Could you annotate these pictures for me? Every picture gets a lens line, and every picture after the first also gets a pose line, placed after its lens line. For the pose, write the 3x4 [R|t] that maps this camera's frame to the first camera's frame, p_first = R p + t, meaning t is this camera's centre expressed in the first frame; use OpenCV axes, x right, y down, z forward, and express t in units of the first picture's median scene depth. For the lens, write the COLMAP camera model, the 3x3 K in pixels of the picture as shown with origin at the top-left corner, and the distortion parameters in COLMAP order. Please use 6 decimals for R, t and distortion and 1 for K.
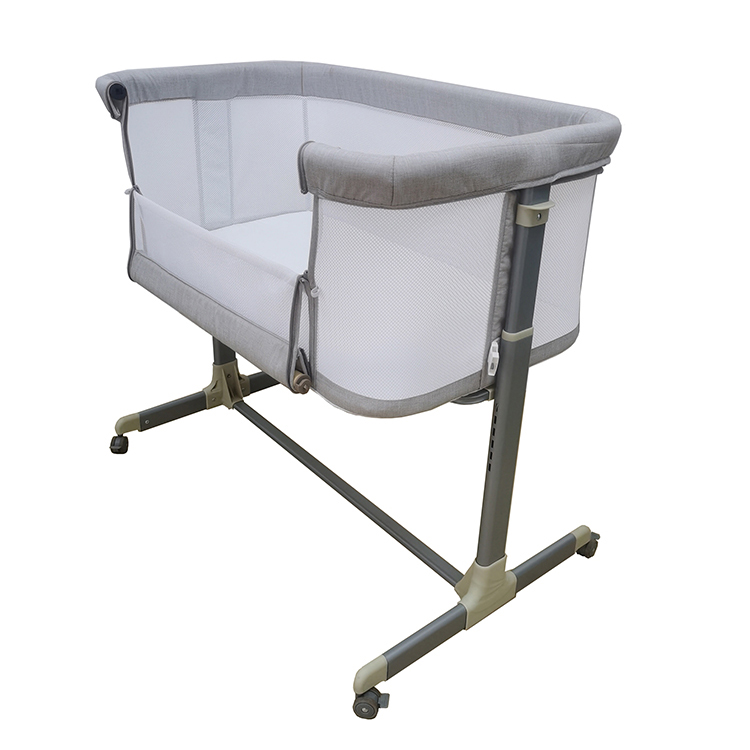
lens RADIAL K [[777.4, 0, 374.2], [0, 777.4, 372.9], [0, 0, 1]] dist [0.045216, 0.000000]
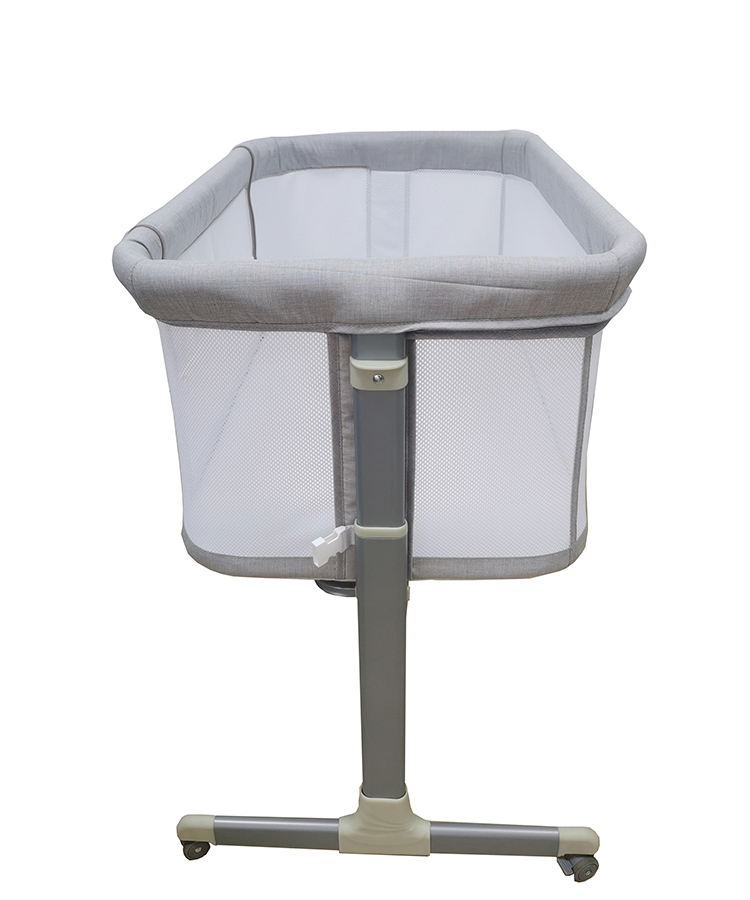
lens RADIAL K [[755.2, 0, 374.1], [0, 755.2, 455.7], [0, 0, 1]] dist [0.047088, 0.006483]
pose [[0.724782, 0.304132, -0.618219, 0.505377], [-0.278522, 0.950047, 0.140843, -0.179759], [0.630172, 0.070107, 0.773284, 0.384016]]
